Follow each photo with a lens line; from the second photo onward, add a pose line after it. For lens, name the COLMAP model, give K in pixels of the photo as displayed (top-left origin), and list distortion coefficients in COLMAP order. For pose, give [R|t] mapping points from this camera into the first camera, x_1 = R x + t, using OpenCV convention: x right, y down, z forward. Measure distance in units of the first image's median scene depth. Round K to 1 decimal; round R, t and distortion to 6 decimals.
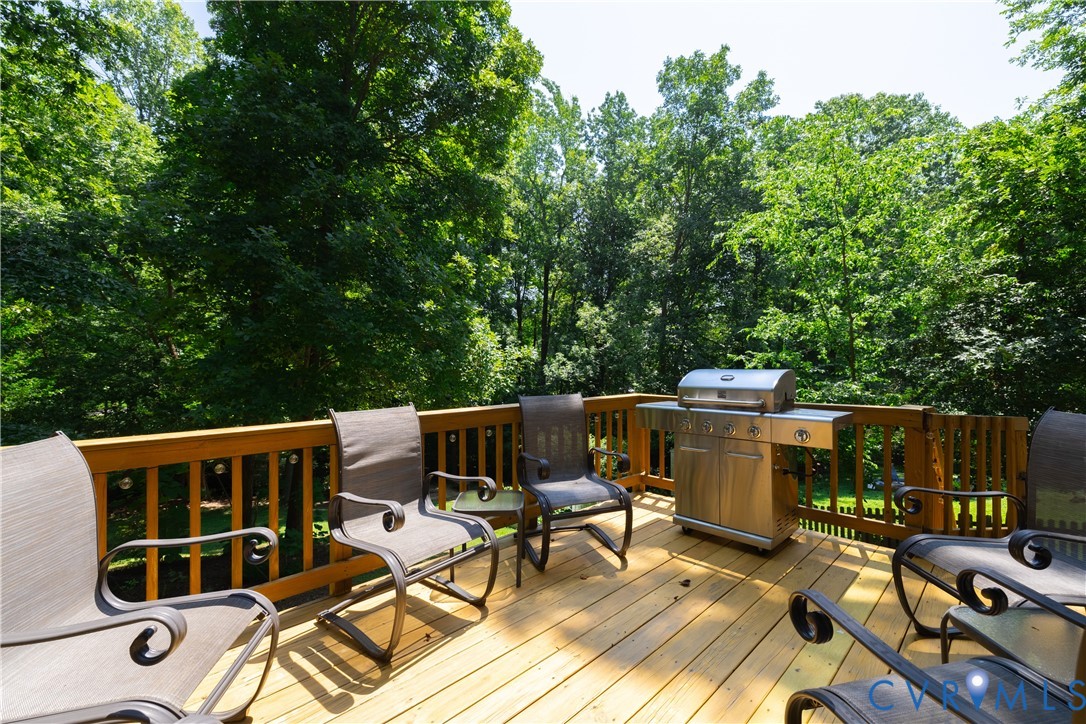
lens RADIAL K [[454.2, 0, 541.9], [0, 454.2, 362.9], [0, 0, 1]] dist [0.002317, -0.000566]
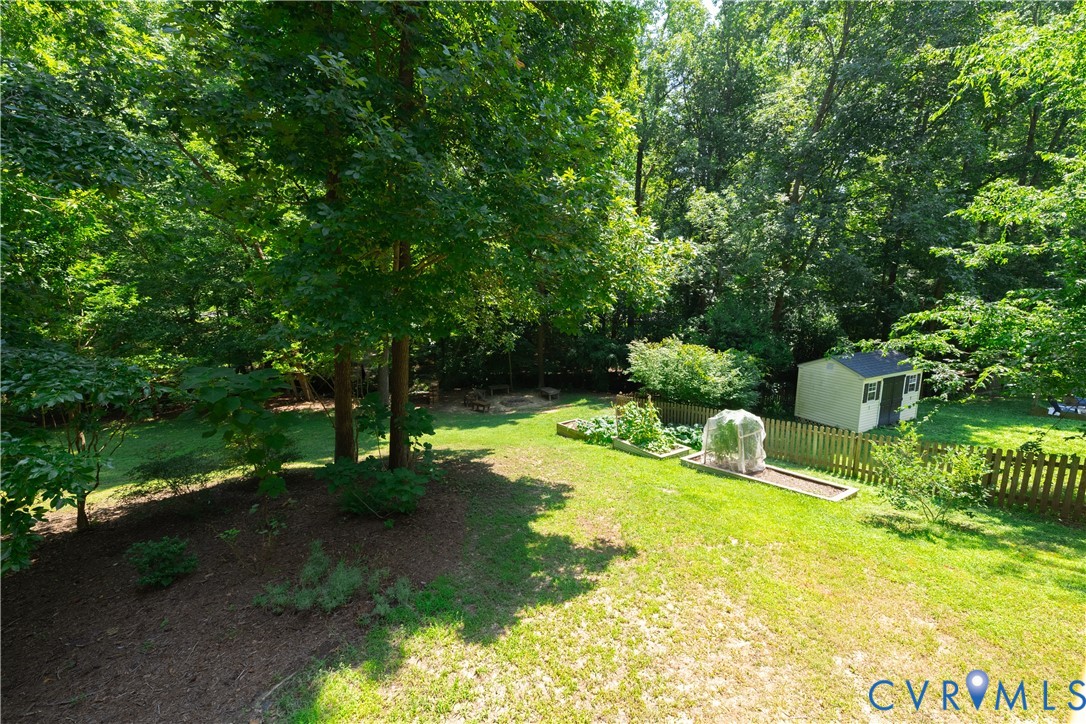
lens RADIAL K [[454.2, 0, 543.7], [0, 454.2, 361.5], [0, 0, 1]] dist [0.002317, -0.000566]
pose [[0.989104, 0.020703, -0.145753, -0.162329], [0.010191, 0.978058, 0.208085, 0.001834], [0.146863, -0.207303, 0.967190, 0.254978]]
